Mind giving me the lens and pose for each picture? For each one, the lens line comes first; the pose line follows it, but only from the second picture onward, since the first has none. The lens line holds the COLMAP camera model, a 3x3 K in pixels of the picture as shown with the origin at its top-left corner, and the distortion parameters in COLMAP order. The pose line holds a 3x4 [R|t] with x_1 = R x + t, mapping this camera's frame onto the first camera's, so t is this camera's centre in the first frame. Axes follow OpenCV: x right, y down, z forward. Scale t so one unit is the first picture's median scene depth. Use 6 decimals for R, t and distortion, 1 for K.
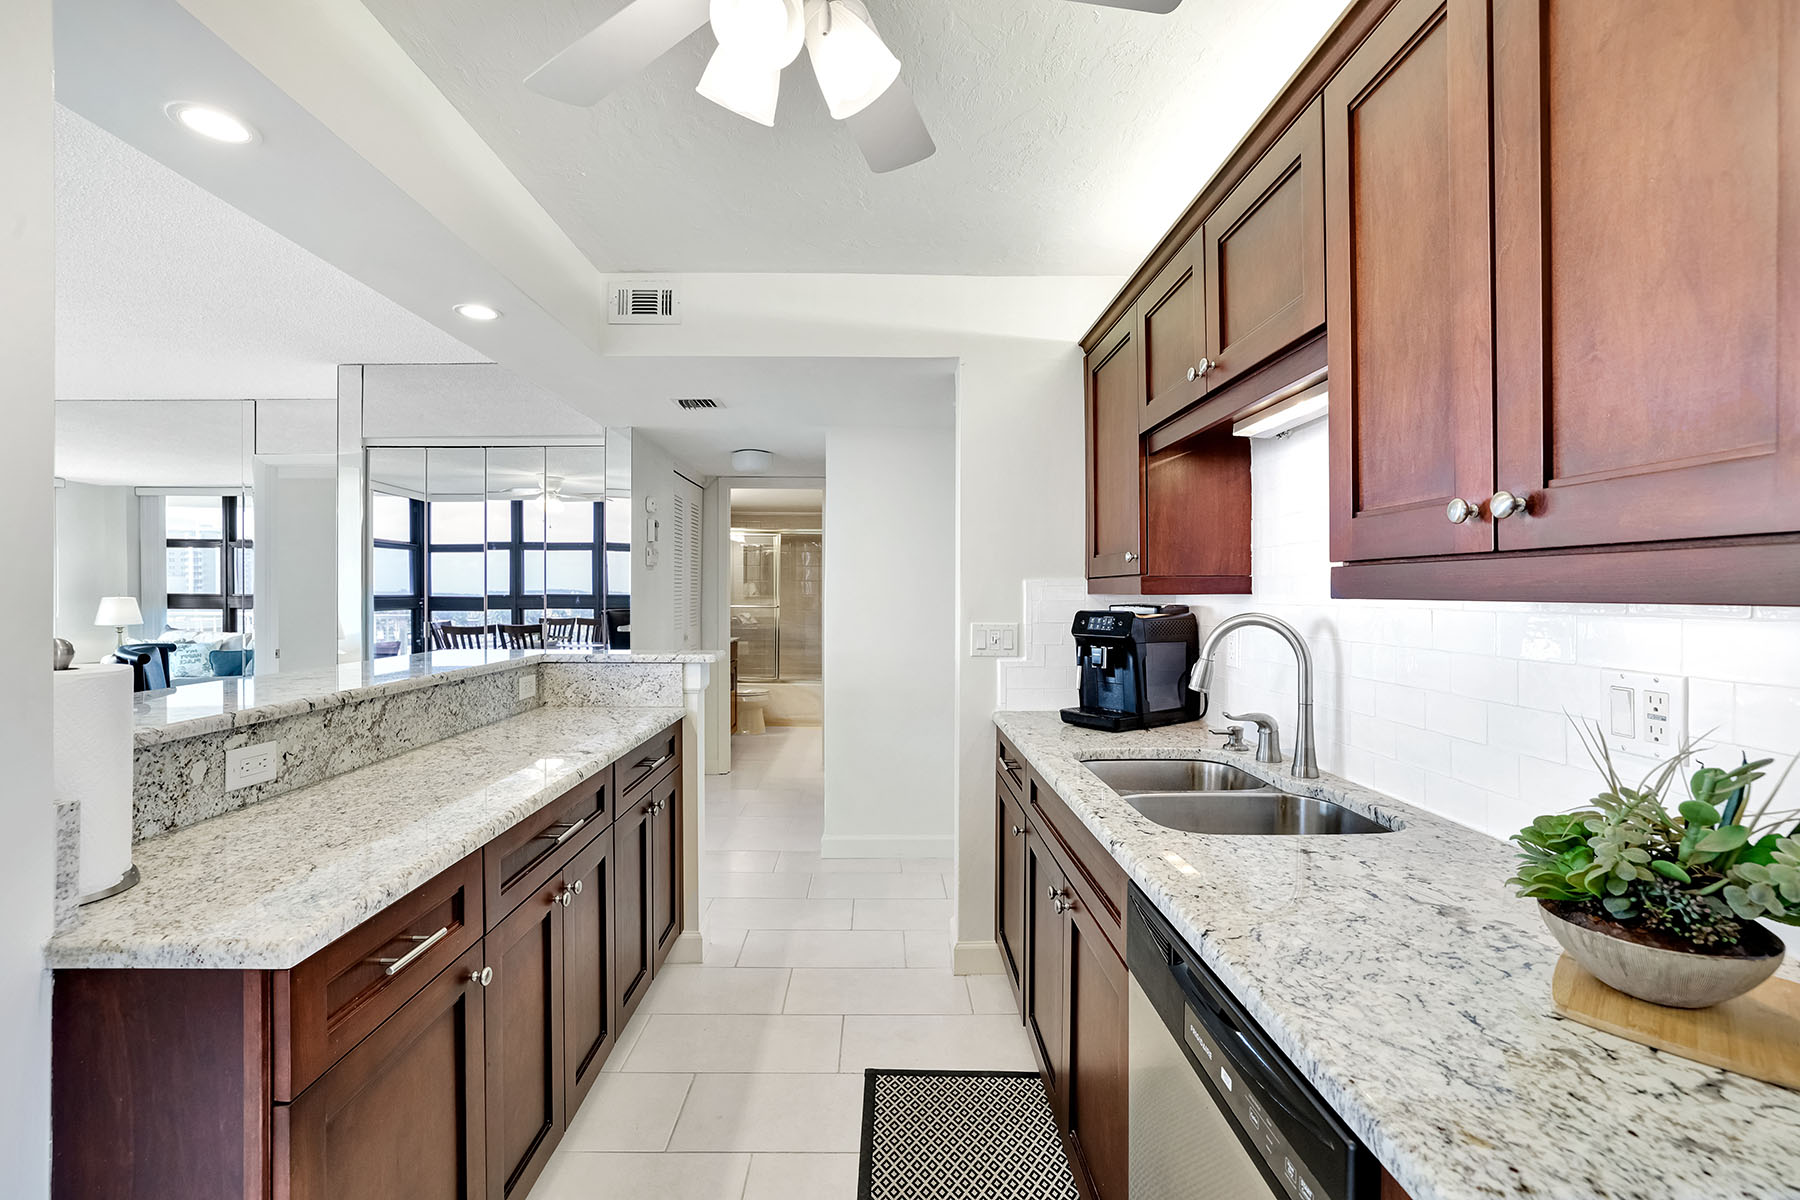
lens RADIAL K [[786.9, 0, 898.7], [0, 786.9, 595.3], [0, 0, 1]] dist [-0.024445, 0.003410]
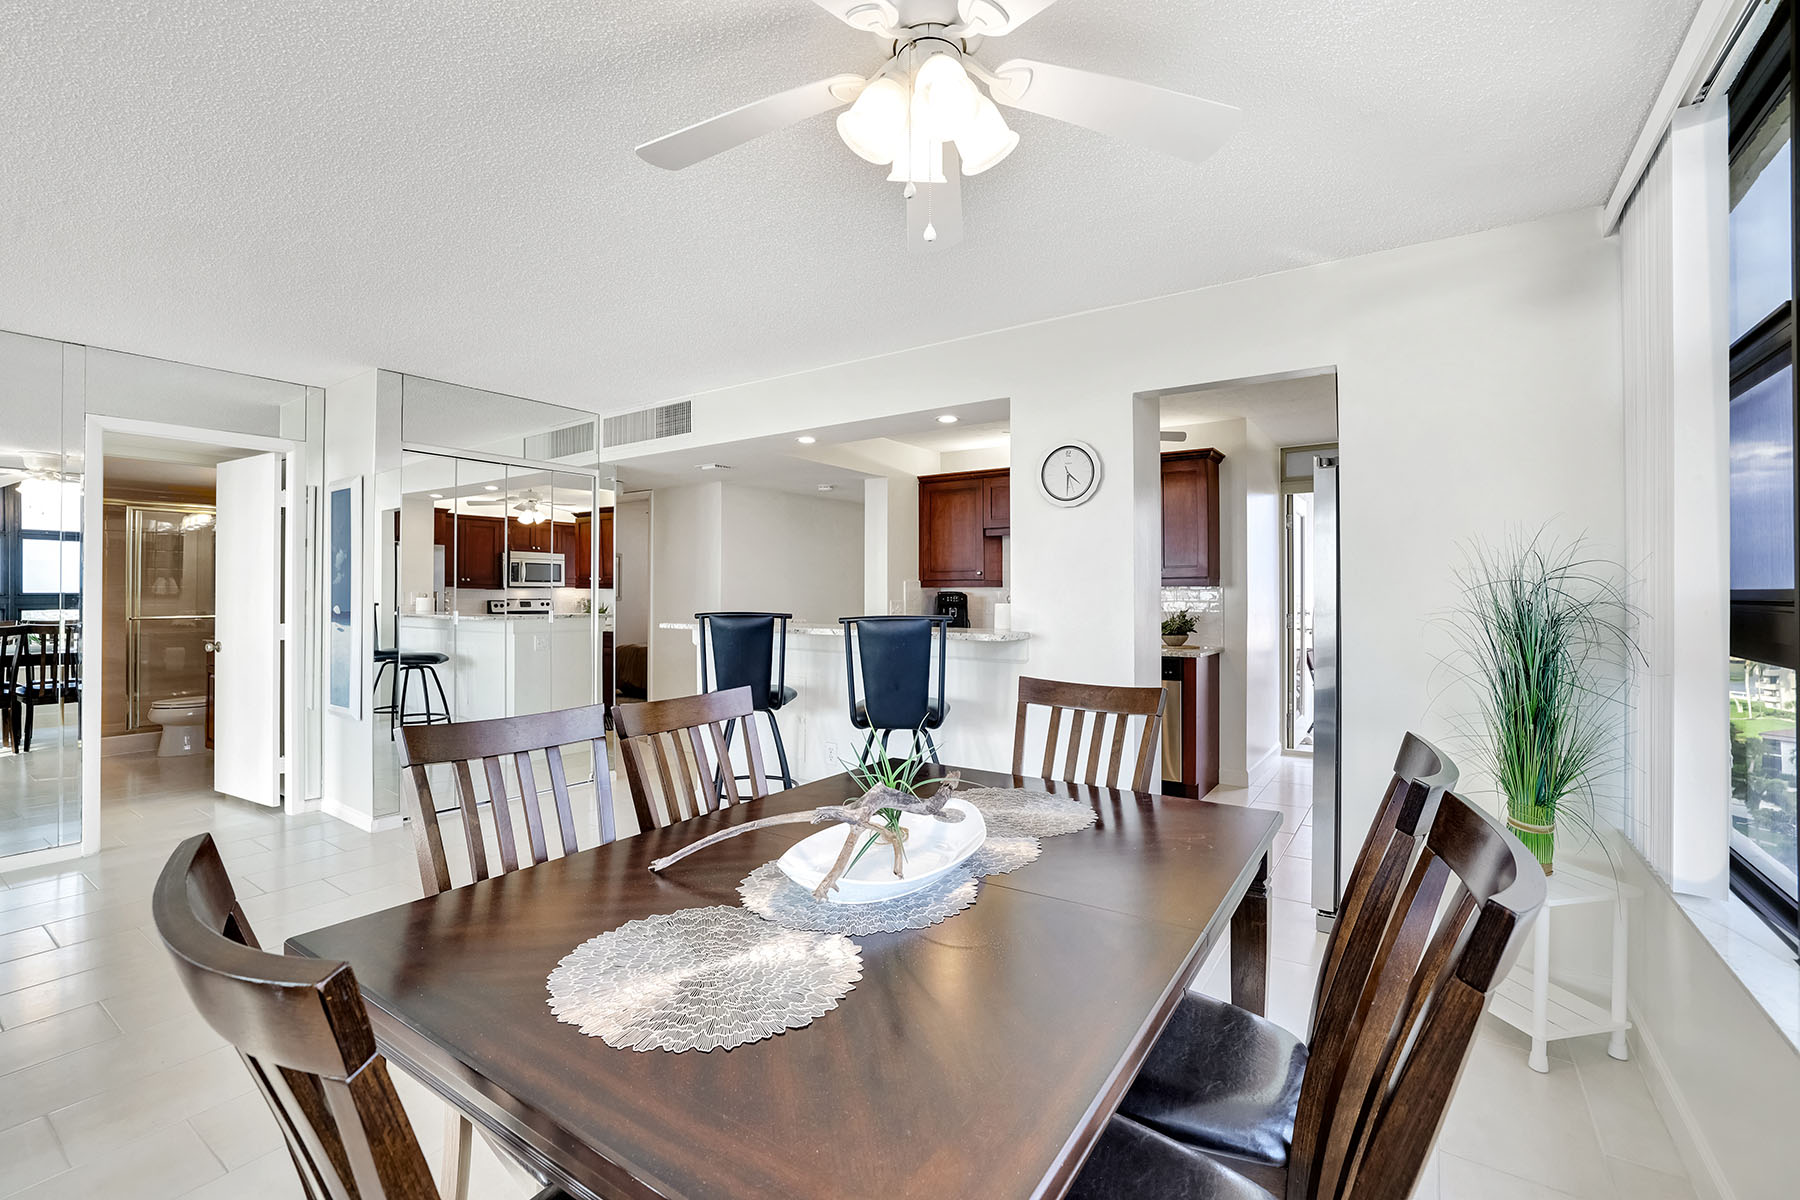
lens RADIAL K [[786.9, 0, 896.4], [0, 786.9, 588.6], [0, 0, 1]] dist [-0.024445, 0.003410]
pose [[0.581052, 0.007074, 0.813836, -2.189028], [0.003387, 0.999933, -0.011111, 0.035410], [-0.813859, 0.009213, 0.580989, -0.355945]]
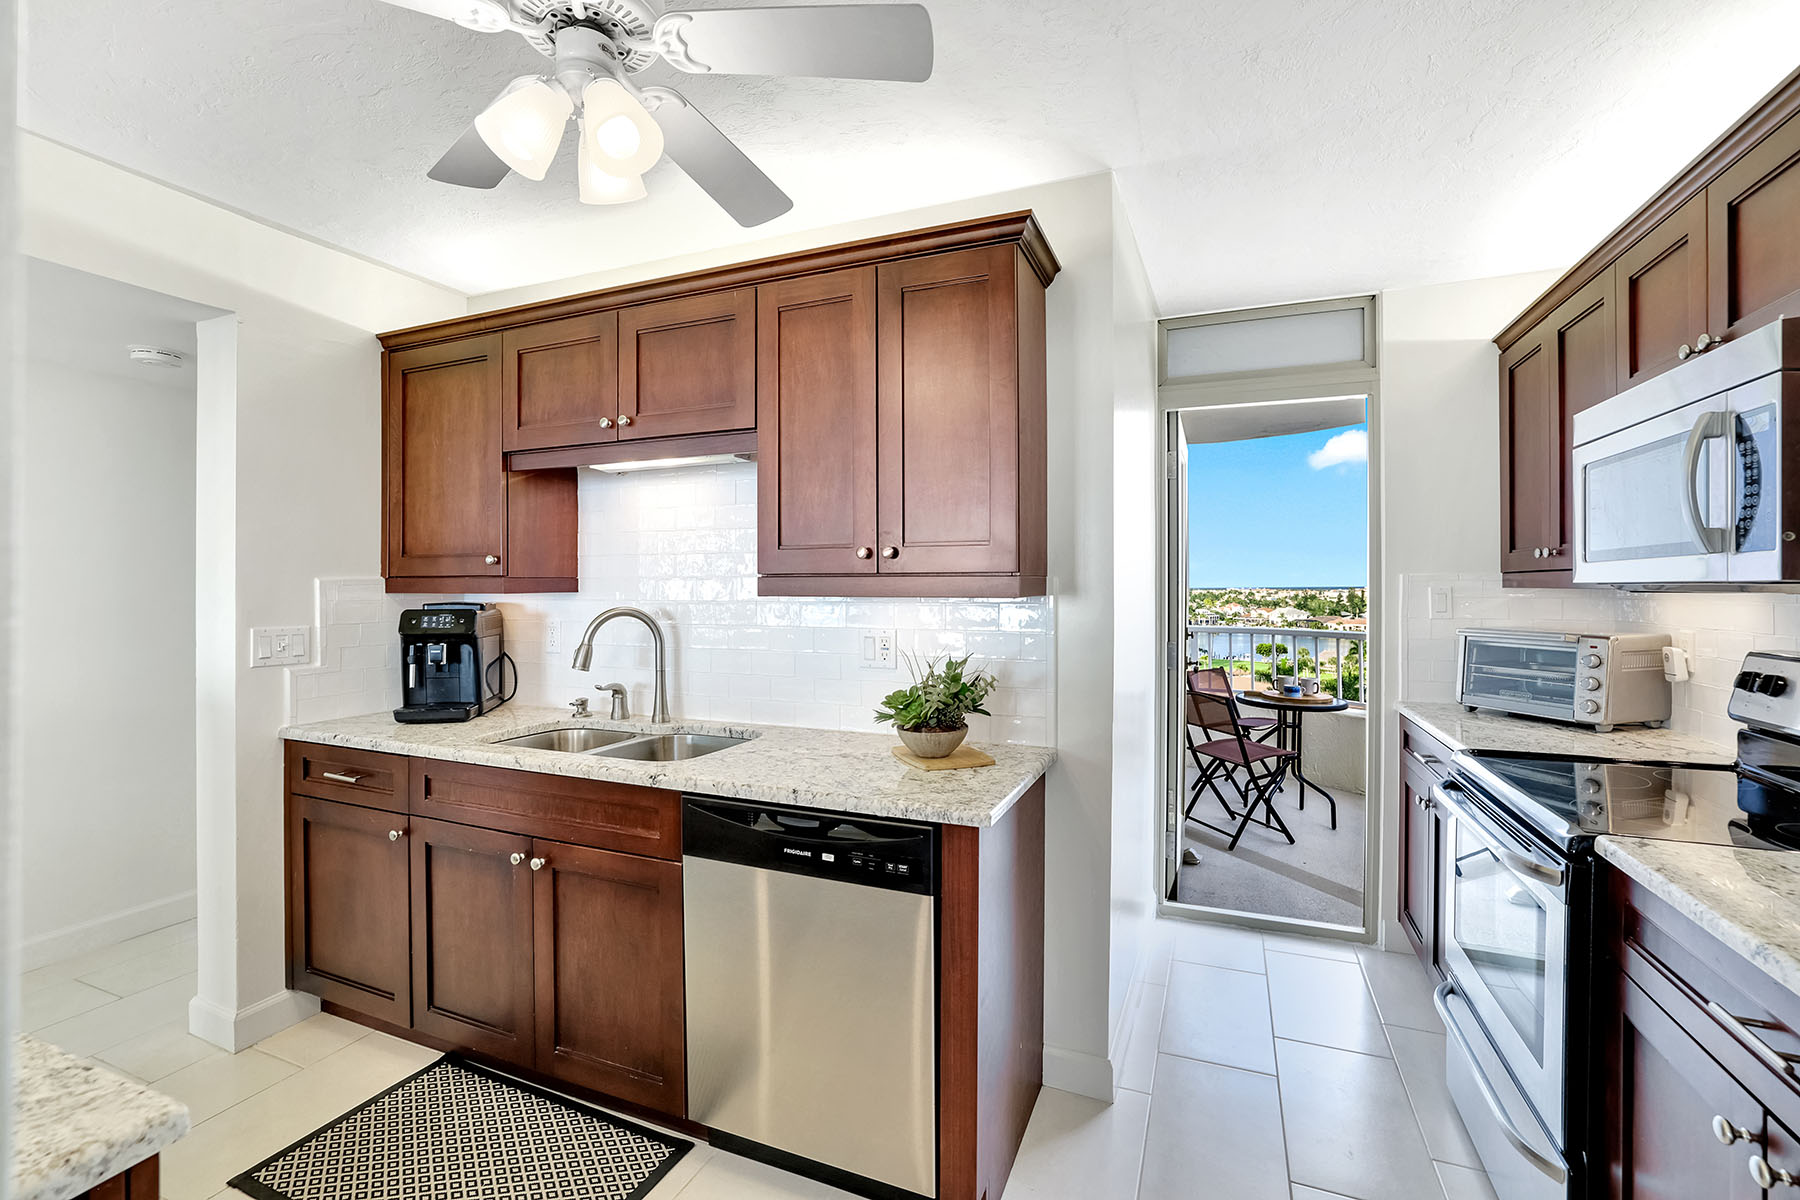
lens RADIAL K [[786.9, 0, 889.4], [0, 786.9, 591.5], [0, 0, 1]] dist [-0.024445, 0.003410]
pose [[0.409854, -0.009592, 0.912101, -0.510134], [0.005175, 0.999953, 0.008191, -0.010864], [-0.912136, 0.001363, 0.409884, 0.039383]]
